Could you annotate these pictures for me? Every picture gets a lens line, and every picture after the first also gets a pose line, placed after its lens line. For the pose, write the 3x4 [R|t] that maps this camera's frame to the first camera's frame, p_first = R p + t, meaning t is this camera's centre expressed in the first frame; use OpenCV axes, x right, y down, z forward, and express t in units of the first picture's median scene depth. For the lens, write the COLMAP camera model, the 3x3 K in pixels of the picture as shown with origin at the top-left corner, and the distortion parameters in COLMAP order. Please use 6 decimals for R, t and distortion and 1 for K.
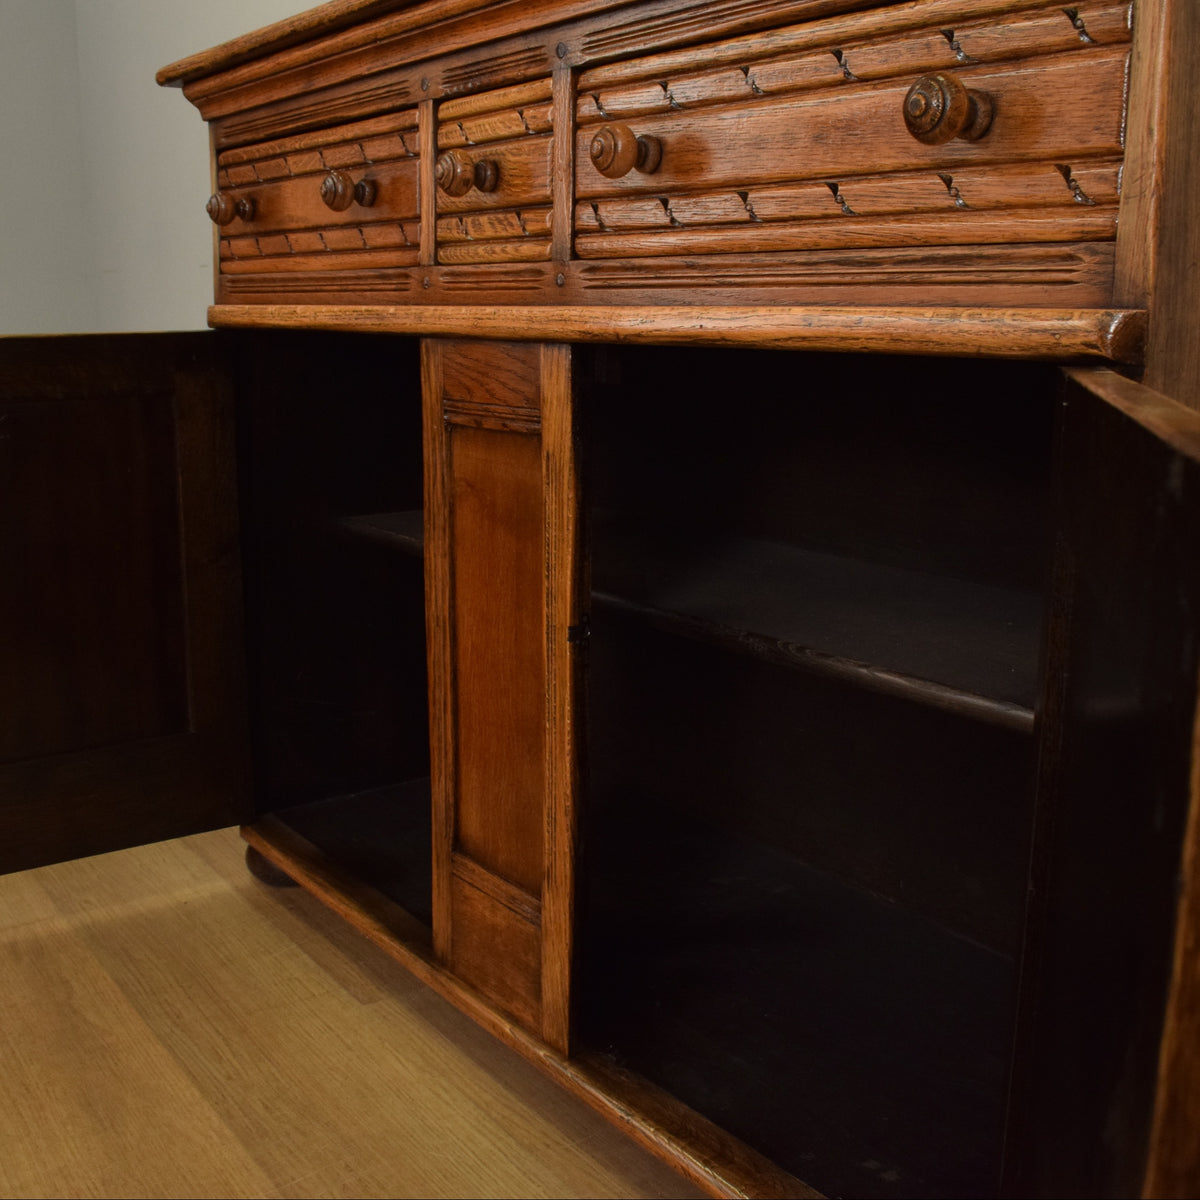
lens RADIAL K [[1402.1, 0, 600.0], [0, 1402.1, 600.0], [0, 0, 1]] dist [-0.100298, 0.006226]
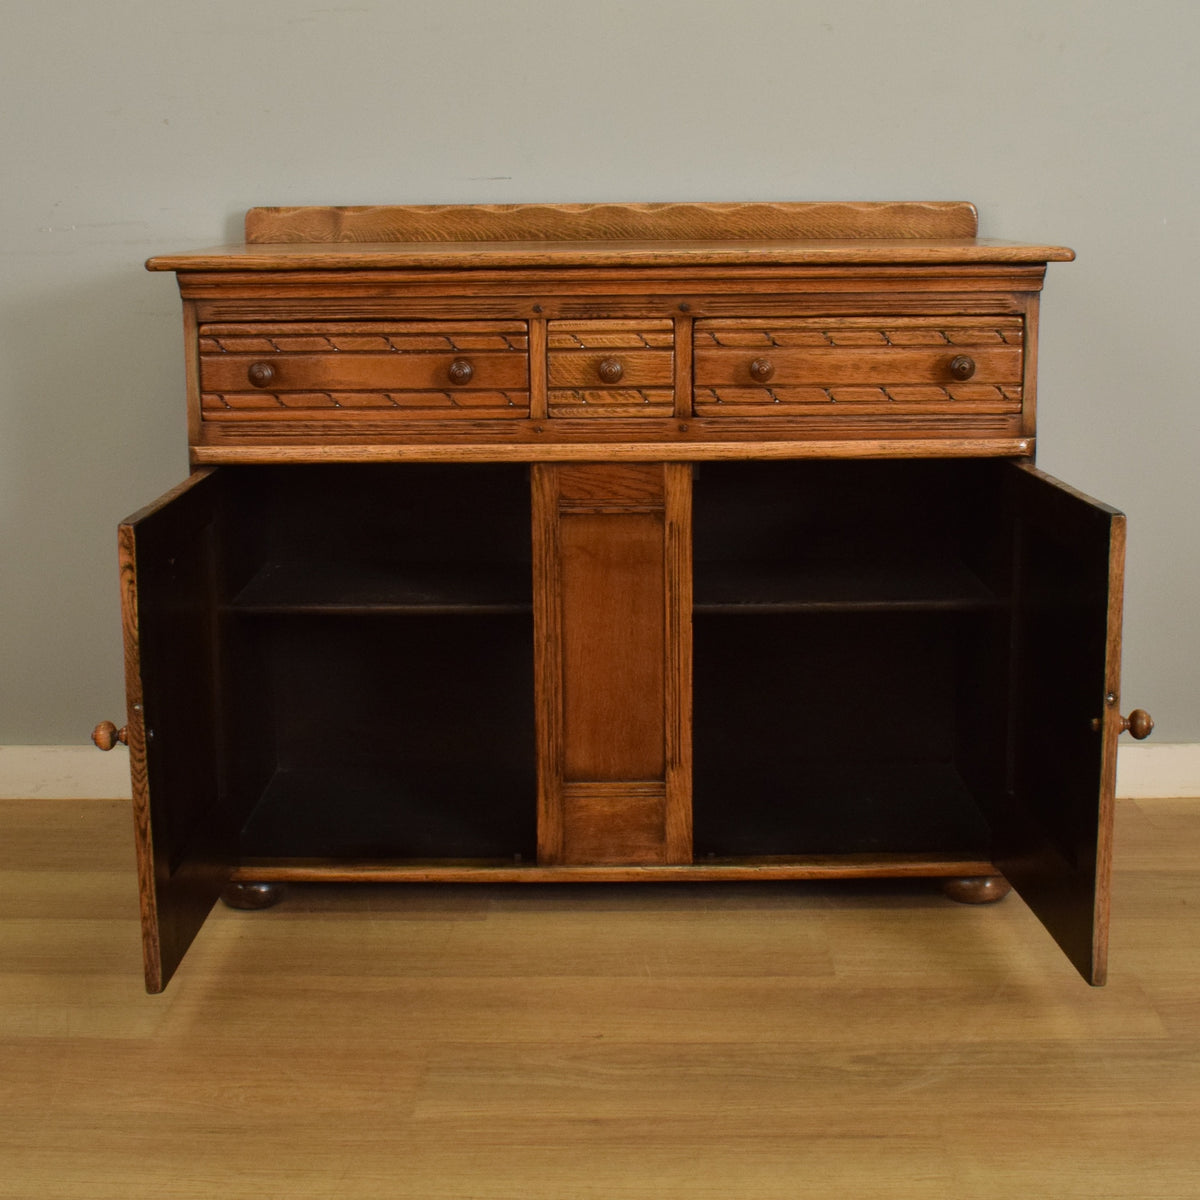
lens RADIAL K [[1867.3, 0, 602.9], [0, 1867.3, 524.9], [0, 0, 1]] dist [-0.091381, -0.035595]
pose [[0.604187, -0.153725, 0.781874, -1.829571], [0.177219, 0.982563, 0.056239, -0.233739], [-0.776886, 0.104584, 0.620895, -0.392825]]
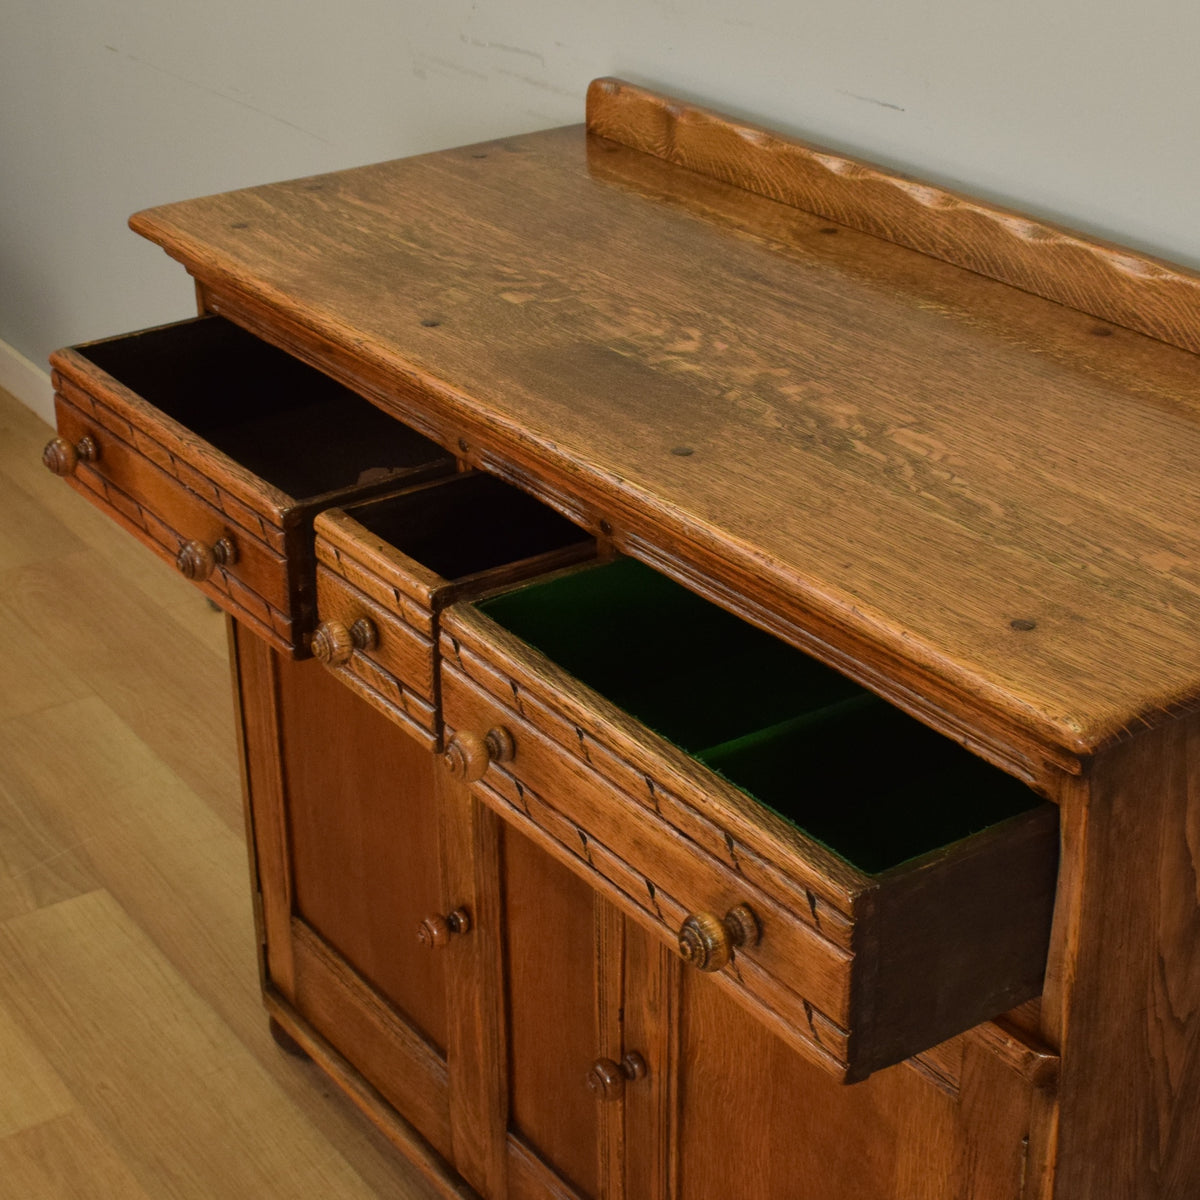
lens RADIAL K [[2329.5, 0, 599.1], [0, 2329.5, 577.3], [0, 0, 1]] dist [-0.067880, -0.113765]
pose [[0.999289, -0.003557, -0.037527, 0.027218], [0.012353, 0.971464, 0.236864, -0.663580], [0.035614, -0.237159, 0.970818, -0.579391]]
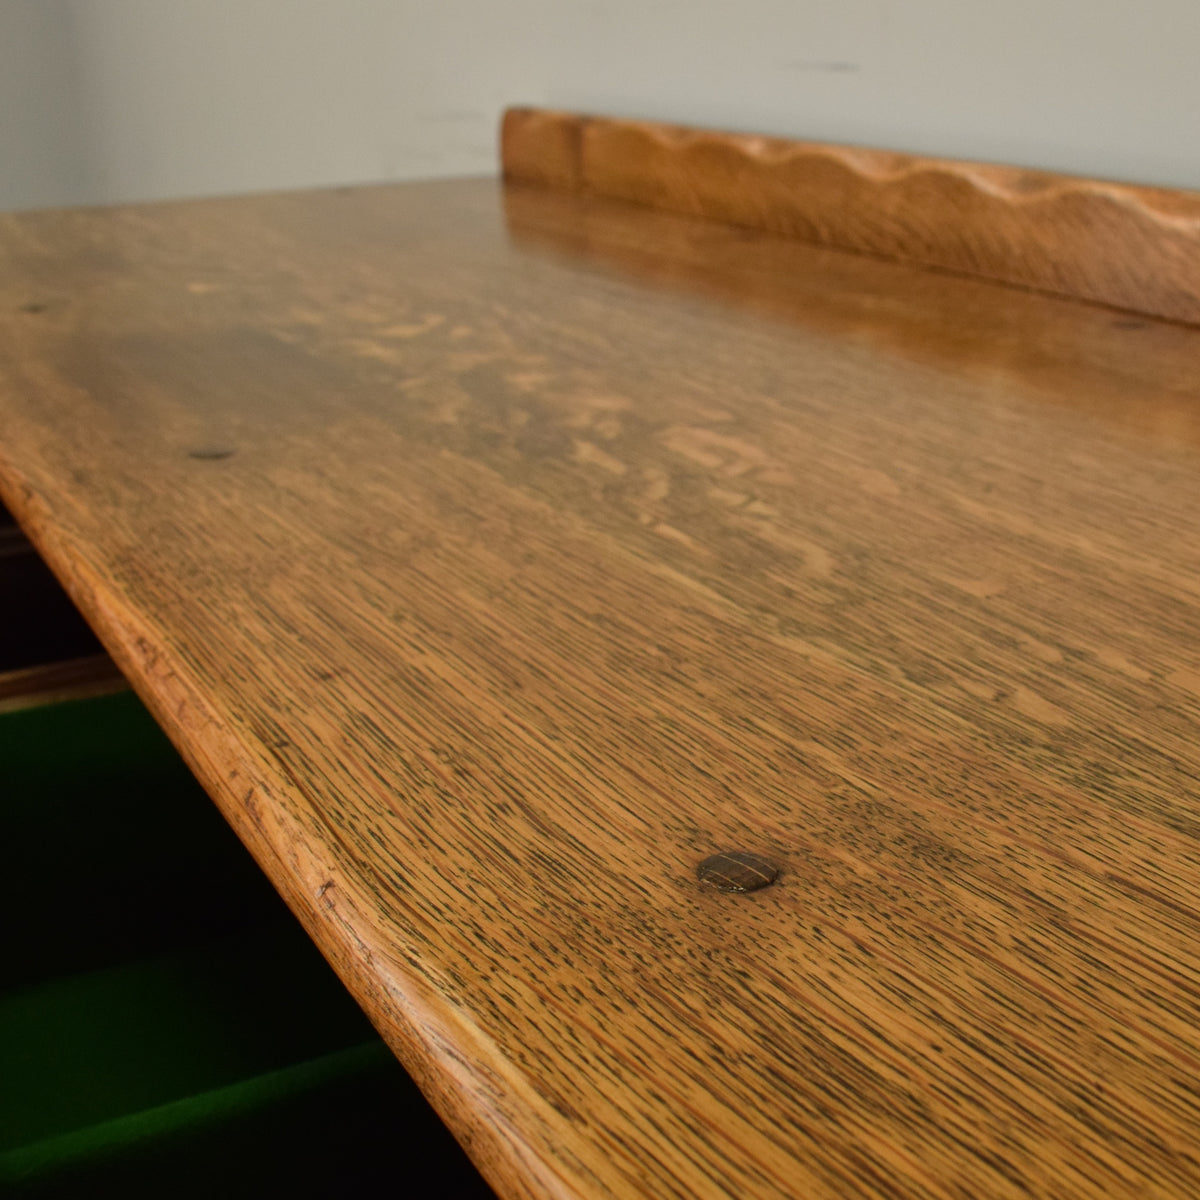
lens RADIAL K [[1690.0, 0, 763.7], [0, 1690.0, 600.1], [0, 0, 1]] dist [-0.100475, 0.006433]
pose [[0.996891, 0.018348, -0.076624, 0.222044], [-0.007391, 0.989996, 0.140904, -0.429783], [0.078442, -0.139899, 0.987054, 0.339798]]
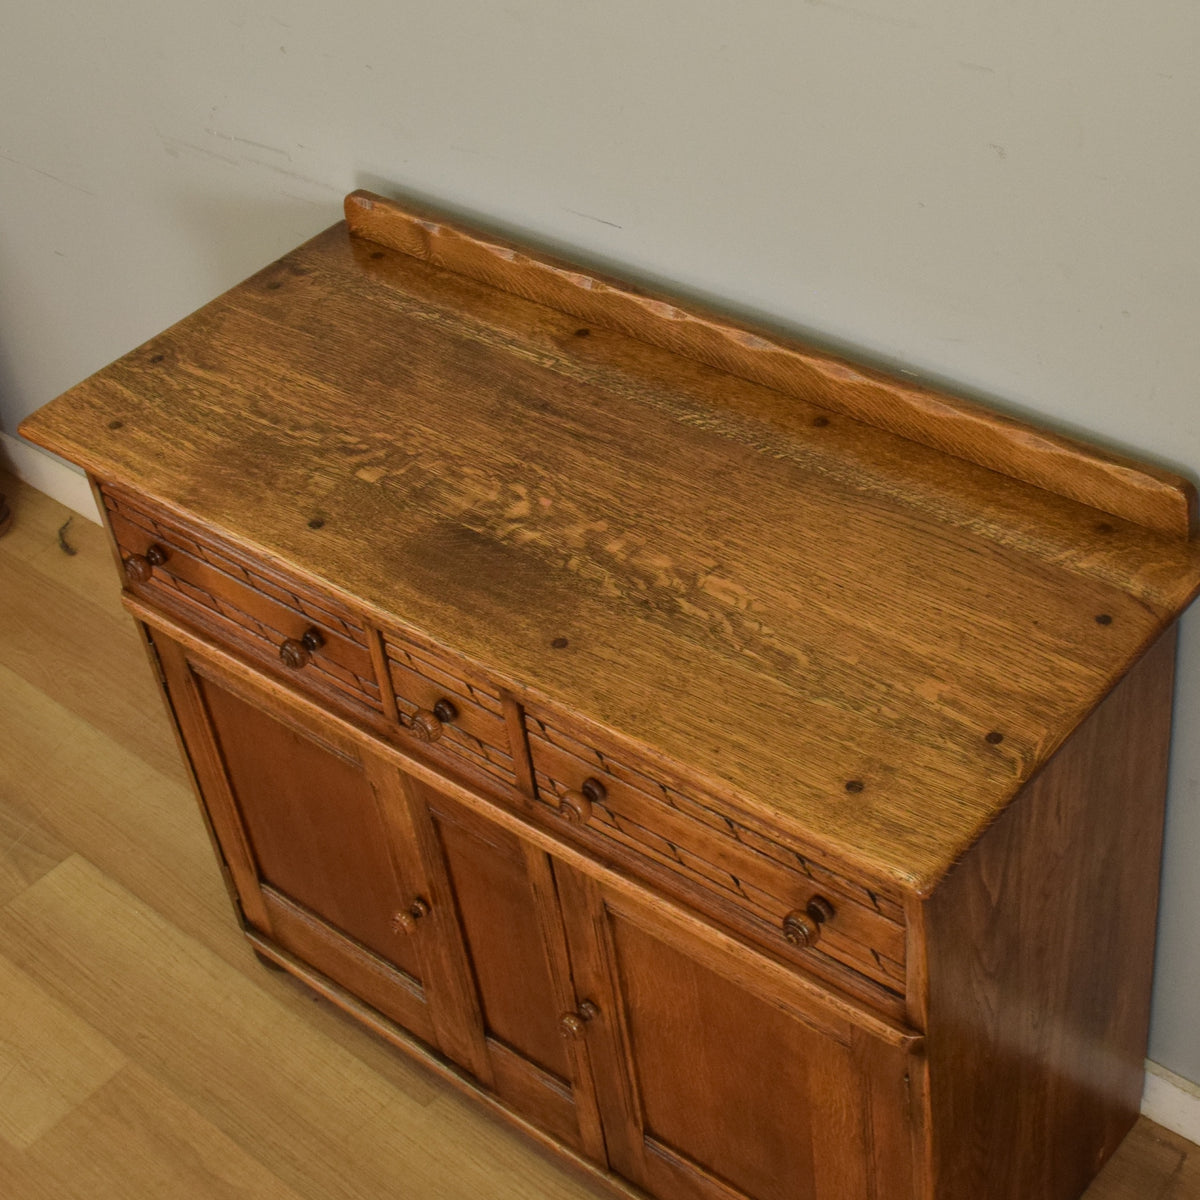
lens RADIAL K [[2064.3, 0, 630.5], [0, 2064.3, 484.7], [0, 0, 1]] dist [-0.079686, -0.078824]
pose [[0.967446, -0.227192, 0.111496, -0.076756], [0.161115, 0.892659, 0.420954, -1.213139], [-0.195166, -0.389287, 0.900203, -0.658229]]
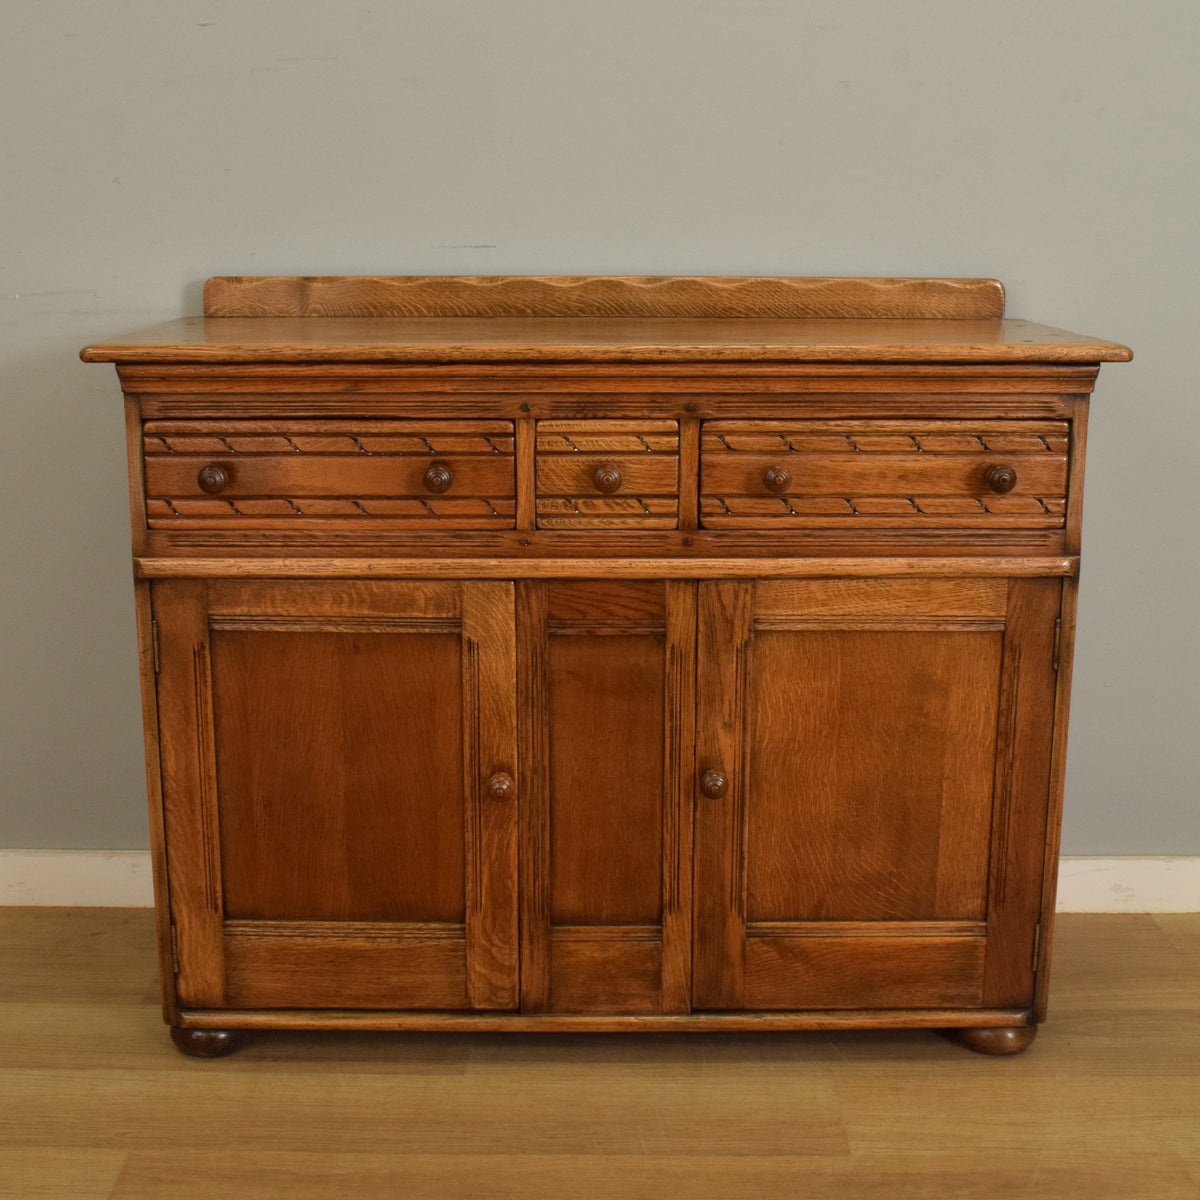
lens RADIAL K [[1714.2, 0, 600.0], [0, 1714.2, 600.0], [0, 0, 1]] dist [-0.093363, -0.002364]
pose [[0.594186, -0.186341, 0.782445, -1.509558], [0.168156, 0.980076, 0.105711, -0.352002], [-0.786554, 0.068761, 0.613682, -0.140387]]
